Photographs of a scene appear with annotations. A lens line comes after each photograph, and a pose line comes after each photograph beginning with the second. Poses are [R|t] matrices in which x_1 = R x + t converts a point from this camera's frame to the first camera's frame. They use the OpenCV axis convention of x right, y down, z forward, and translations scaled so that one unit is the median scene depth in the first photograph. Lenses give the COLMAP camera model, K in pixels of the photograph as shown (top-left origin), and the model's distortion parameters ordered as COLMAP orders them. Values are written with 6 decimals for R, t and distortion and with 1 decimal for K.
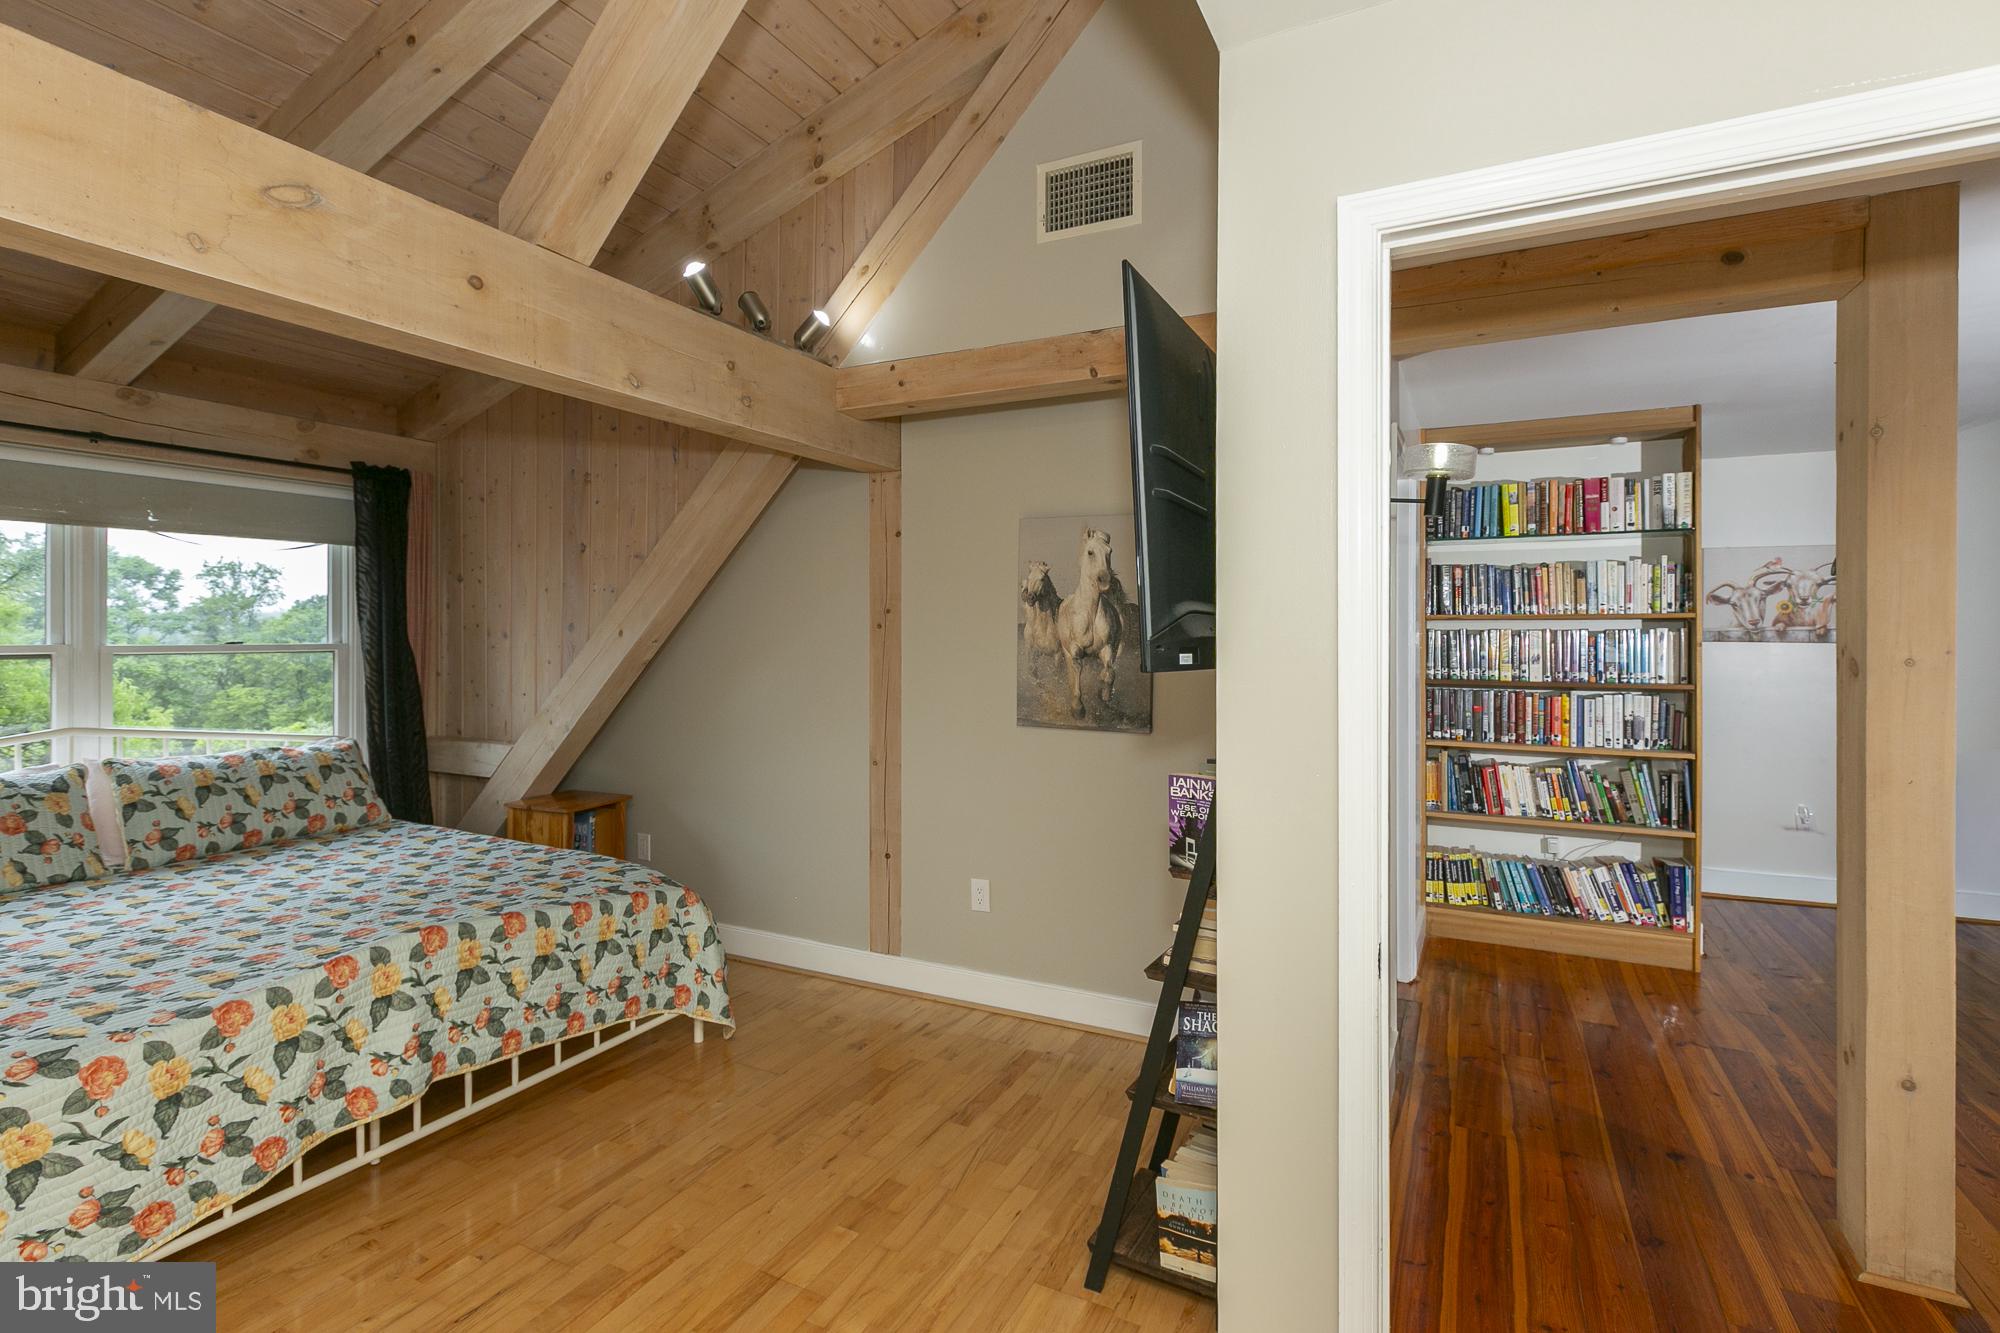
lens RADIAL K [[967.8, 0, 961.6], [0, 967.8, 658.0], [0, 0, 1]] dist [0.003213, -0.002512]
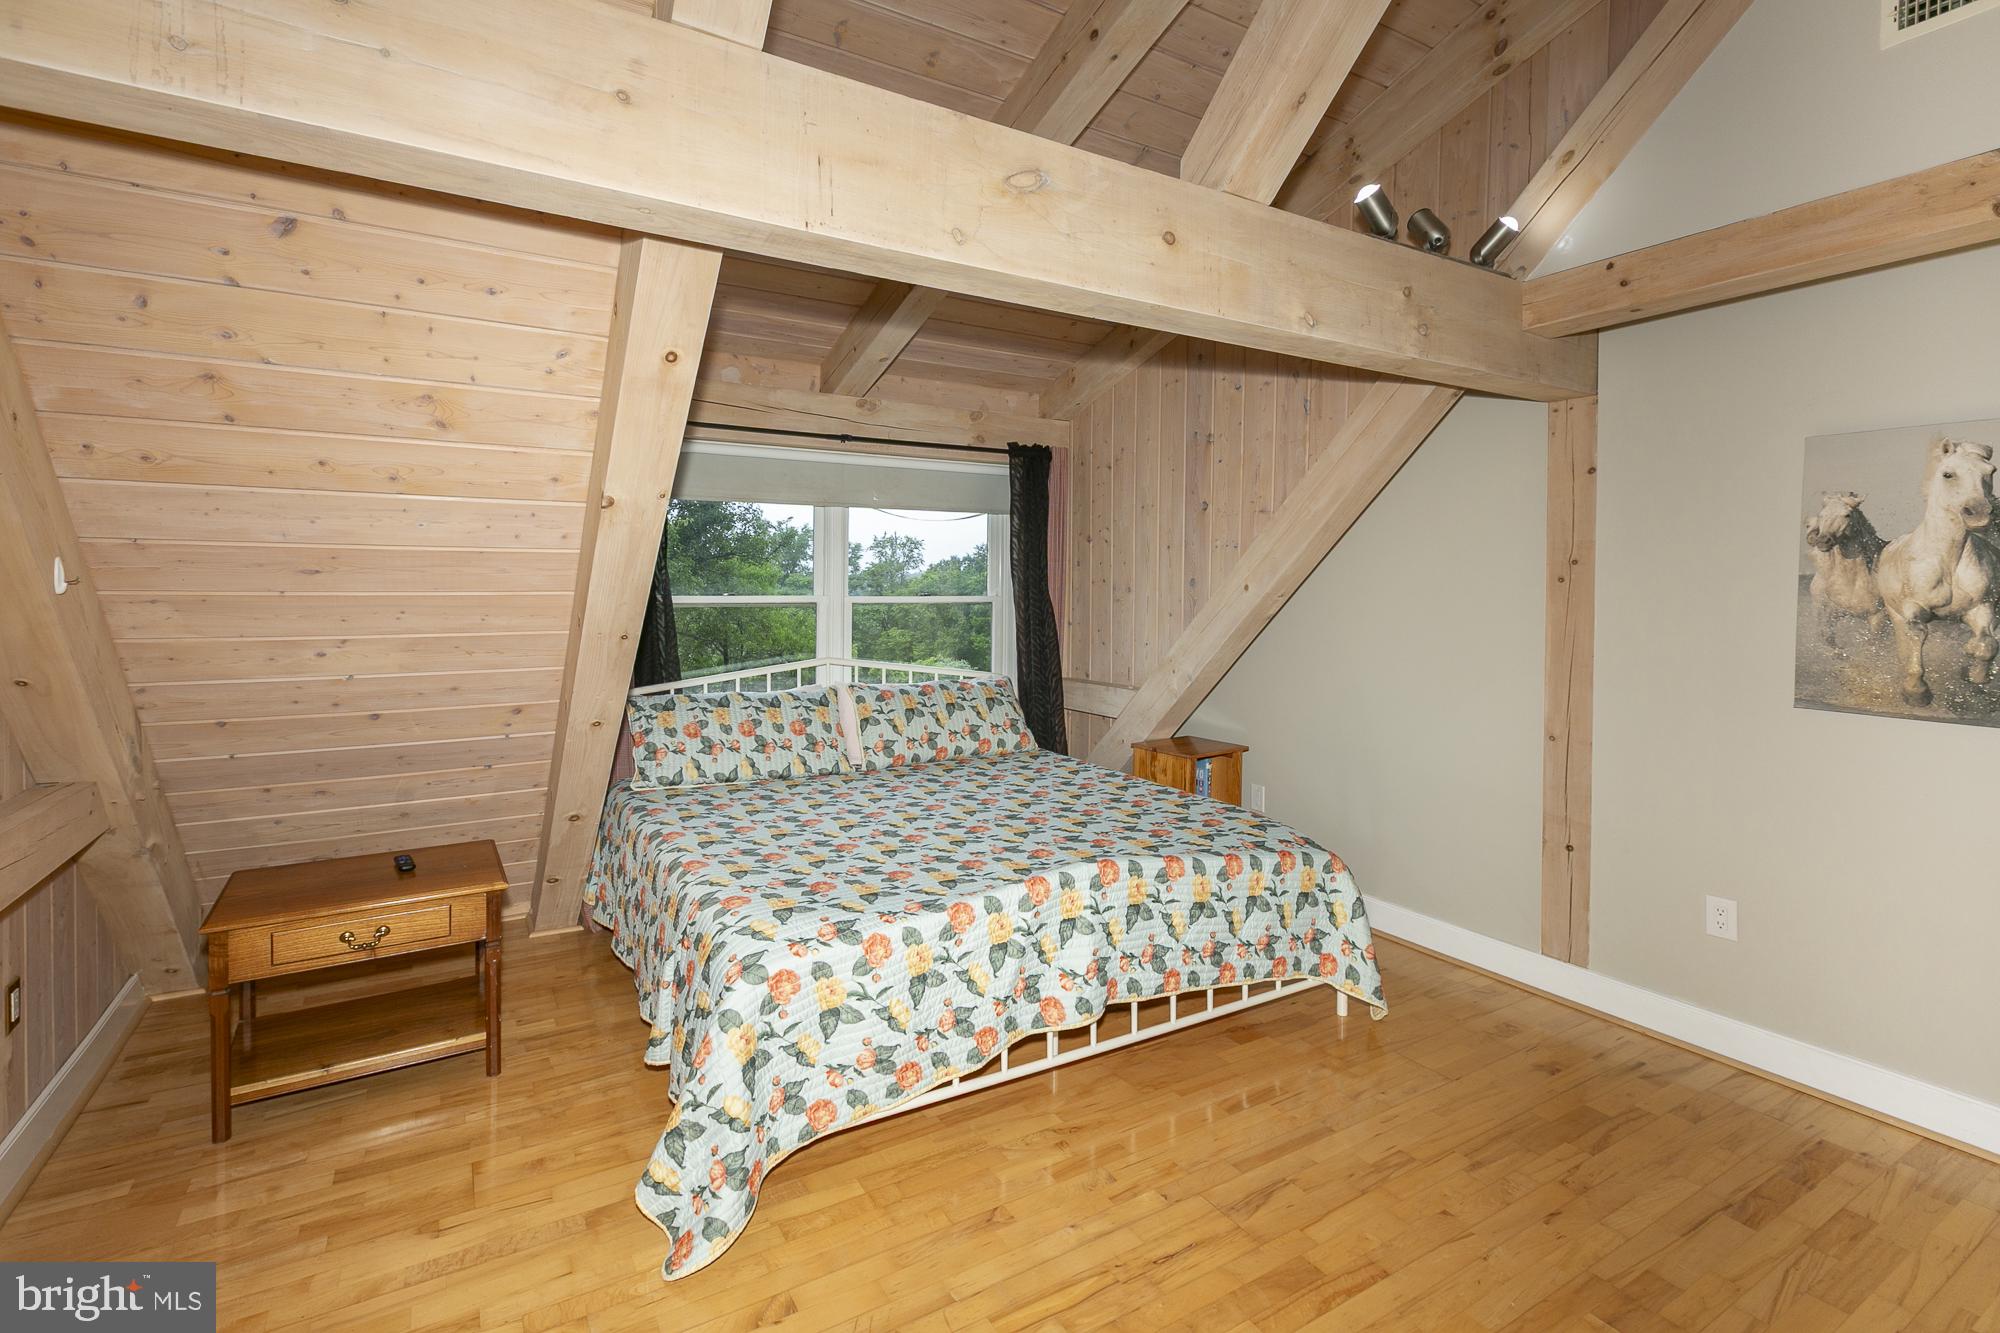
lens RADIAL K [[890.8, 0, 998.6], [0, 890.8, 635.1], [0, 0, 1]] dist [-0.001663, -0.000590]
pose [[0.863657, 0.028112, -0.503295, -0.146067], [-0.015739, 0.999461, 0.028817, 0.001702], [0.503833, -0.016967, 0.863634, 0.083991]]
